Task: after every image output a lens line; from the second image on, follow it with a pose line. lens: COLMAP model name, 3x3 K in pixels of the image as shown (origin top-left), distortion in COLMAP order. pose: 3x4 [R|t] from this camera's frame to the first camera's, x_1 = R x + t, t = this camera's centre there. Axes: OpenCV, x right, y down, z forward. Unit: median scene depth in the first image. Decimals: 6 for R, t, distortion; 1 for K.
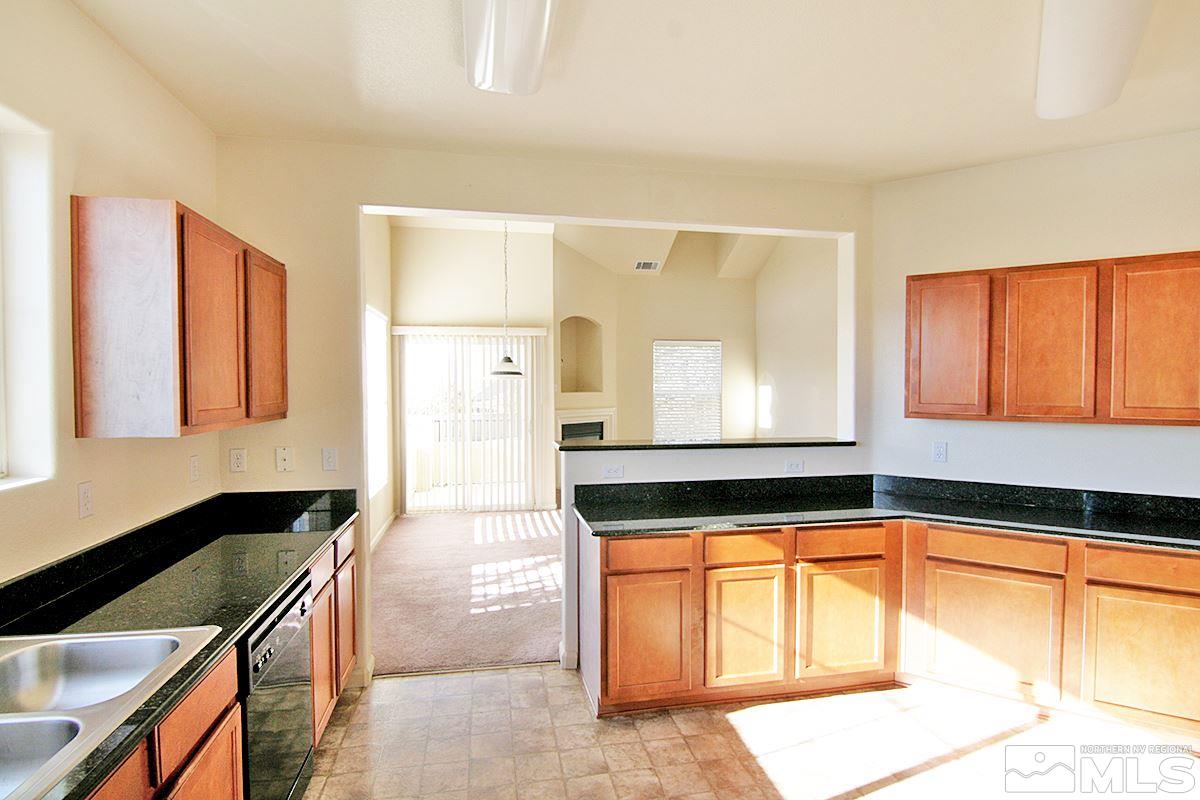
lens RADIAL K [[604.8, 0, 603.6], [0, 604.8, 401.0], [0, 0, 1]] dist [-0.008523, -0.010144]
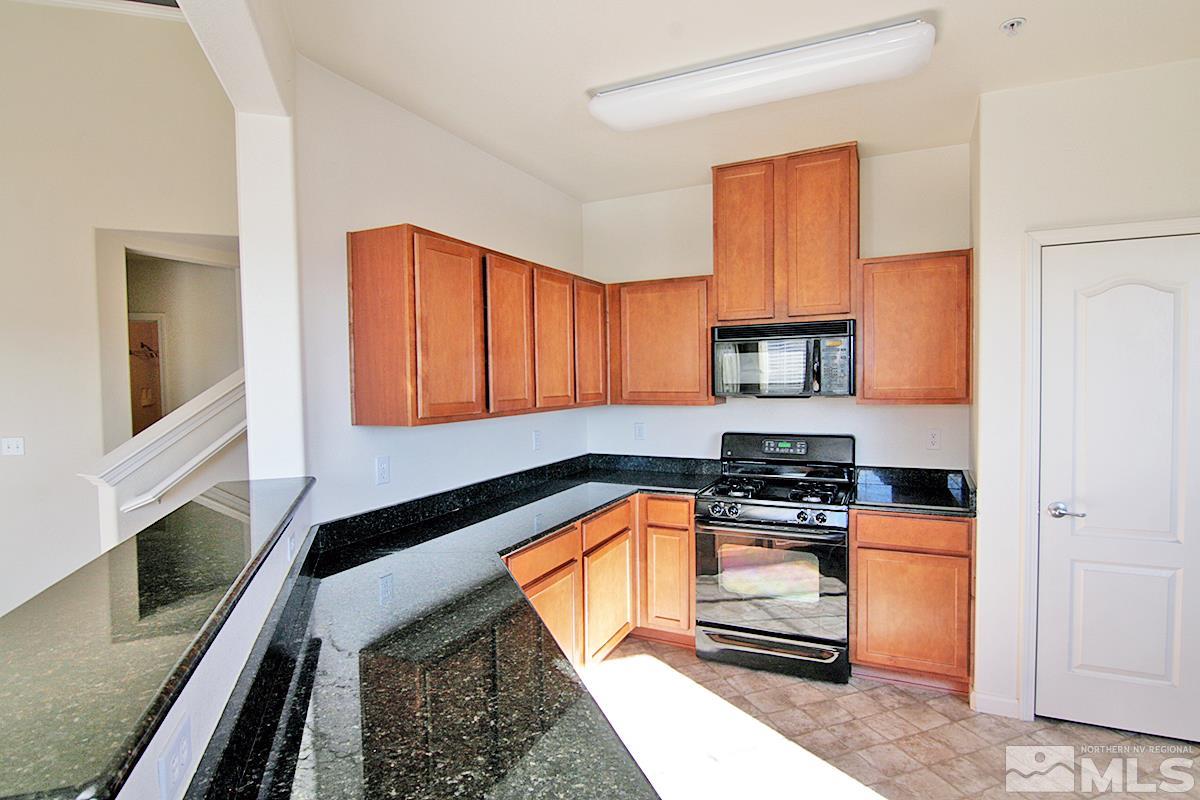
lens RADIAL K [[629.0, 0, 610.4], [0, 629.0, 396.5], [0, 0, 1]] dist [-0.008540, -0.010197]
pose [[-0.142702, -0.031193, 0.989274, -0.262947], [0.047740, 0.998123, 0.038358, -0.025060], [-0.988614, 0.052702, -0.140945, 0.858911]]
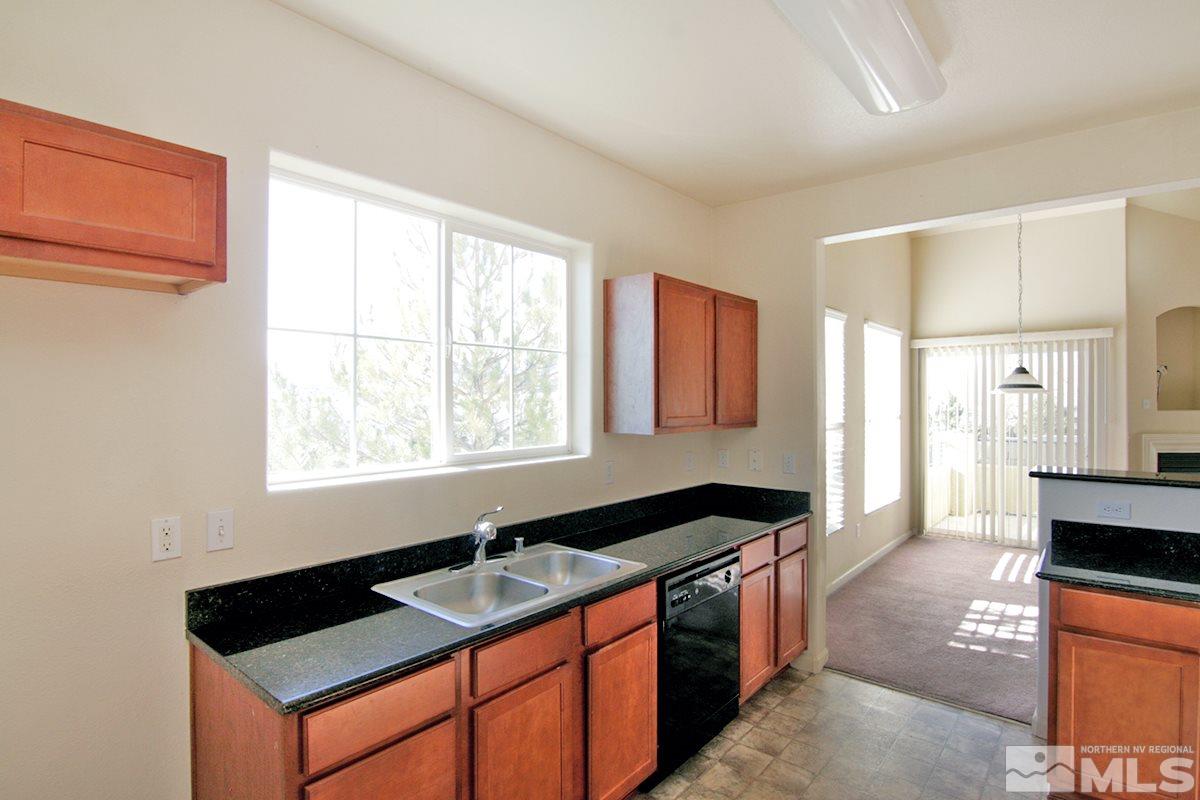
lens RADIAL K [[604.8, 0, 604.9], [0, 604.8, 401.8], [0, 0, 1]] dist [-0.008523, -0.010144]
pose [[0.629226, 0.002316, -0.777219, 0.205622], [-0.021418, 0.999667, -0.014361, 0.002076], [0.776927, 0.025683, 0.629067, -0.003935]]
